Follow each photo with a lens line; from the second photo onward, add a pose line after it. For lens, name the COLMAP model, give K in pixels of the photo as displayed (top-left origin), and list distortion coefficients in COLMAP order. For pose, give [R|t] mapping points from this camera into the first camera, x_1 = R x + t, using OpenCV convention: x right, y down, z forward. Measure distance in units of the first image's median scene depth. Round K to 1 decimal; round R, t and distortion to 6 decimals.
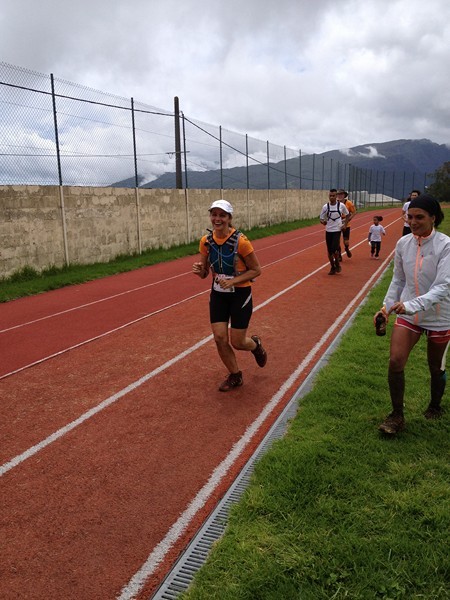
lens RADIAL K [[614.5, 0, 203.1], [0, 614.5, 348.9], [0, 0, 1]] dist [0.043369, 0.000000]
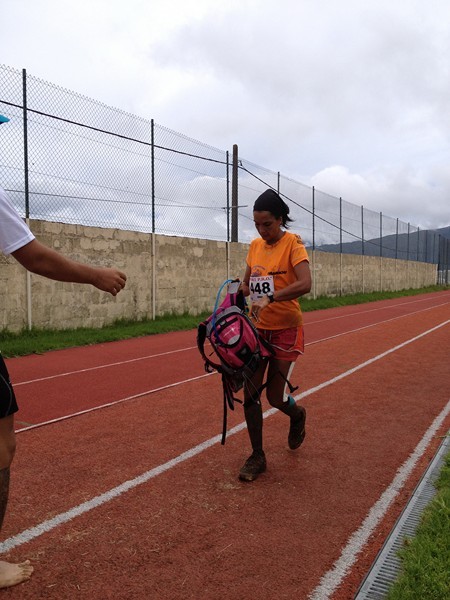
lens RADIAL K [[614.5, 0, 230.1], [0, 614.5, 300.2], [0, 0, 1]] dist [0.043369, 0.000000]
pose [[0.993961, 0.049596, -0.097887, 0.071186], [-0.067601, 0.979416, -0.190198, -0.047679], [0.086439, 0.195666, 0.976854, 0.315968]]
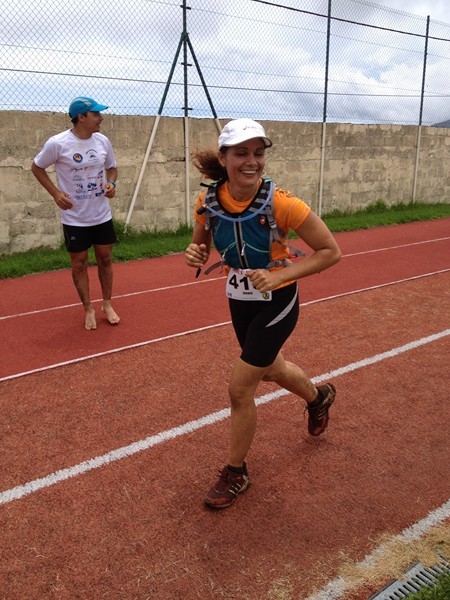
lens RADIAL K [[614.5, 0, 206.9], [0, 614.5, 334.9], [0, 0, 1]] dist [0.043369, 0.000000]
pose [[0.892702, 0.176103, -0.414815, -0.051282], [-0.147280, 0.983949, 0.100765, 0.031089], [0.425901, -0.028859, 0.904309, -0.112103]]
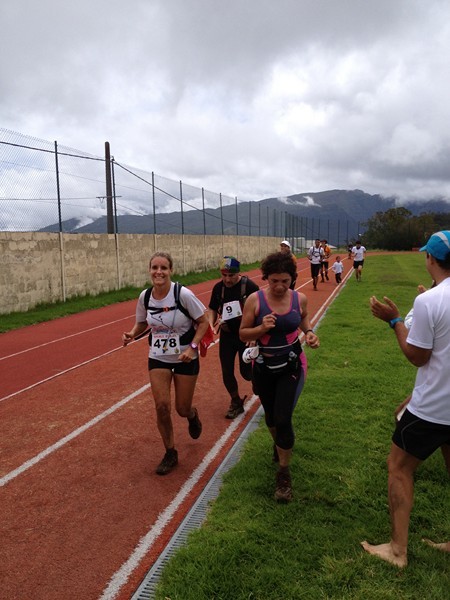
lens RADIAL K [[614.5, 0, 201.7], [0, 614.5, 320.9], [0, 0, 1]] dist [0.043369, 0.000000]
pose [[0.996447, 0.002528, 0.084184, 0.031657], [0.006654, 0.994063, -0.108603, -0.024762], [-0.083959, 0.108777, 0.990514, 0.066408]]
